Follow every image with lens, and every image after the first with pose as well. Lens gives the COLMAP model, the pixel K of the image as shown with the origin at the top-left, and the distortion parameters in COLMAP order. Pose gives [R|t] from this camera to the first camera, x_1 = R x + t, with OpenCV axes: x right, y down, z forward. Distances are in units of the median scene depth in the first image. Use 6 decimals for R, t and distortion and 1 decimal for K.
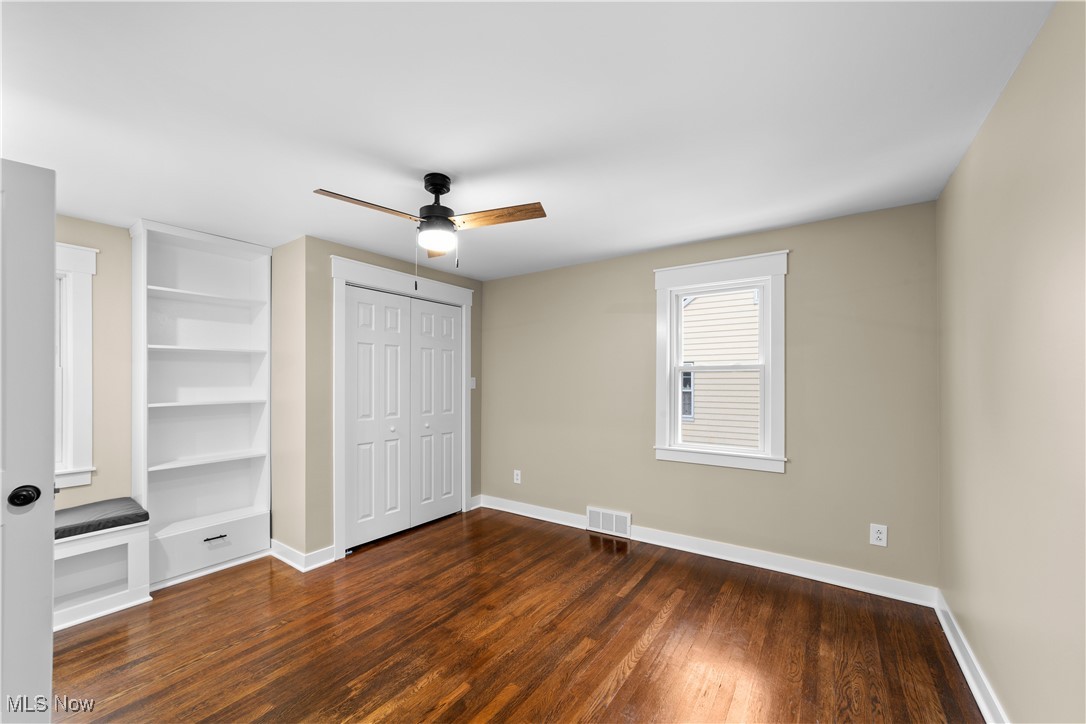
lens RADIAL K [[424.5, 0, 541.7], [0, 424.5, 396.2], [0, 0, 1]] dist [-0.000672, -0.000053]
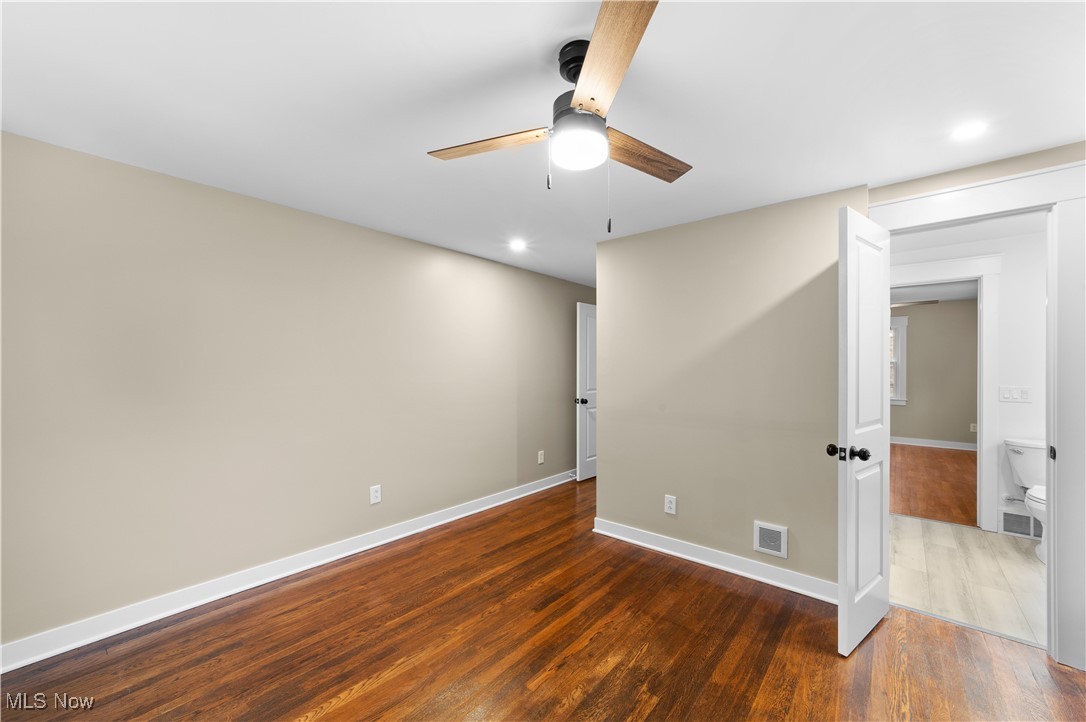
lens RADIAL K [[420.7, 0, 536.1], [0, 420.7, 367.0], [0, 0, 1]] dist [-0.001323, 0.000011]
pose [[-0.993448, 0.003514, 0.114231, -0.190268], [0.007993, 0.999216, 0.038779, -0.050242], [-0.114005, 0.039438, -0.992697, 1.209444]]
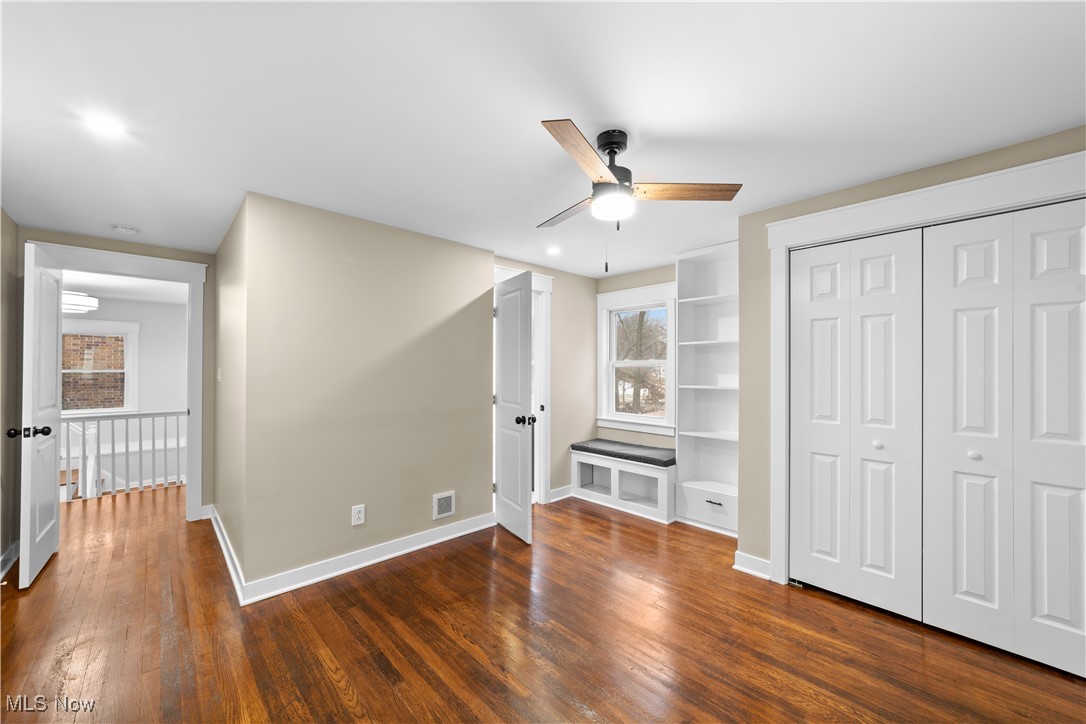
lens RADIAL K [[416.9, 0, 546.0], [0, 416.9, 368.7], [0, 0, 1]] dist [-0.000441, 0.000124]
pose [[-0.205508, 0.000329, -0.978655, 0.449834], [-0.038418, 0.999226, 0.008403, -0.028410], [0.977901, 0.039325, -0.205337, 0.758520]]
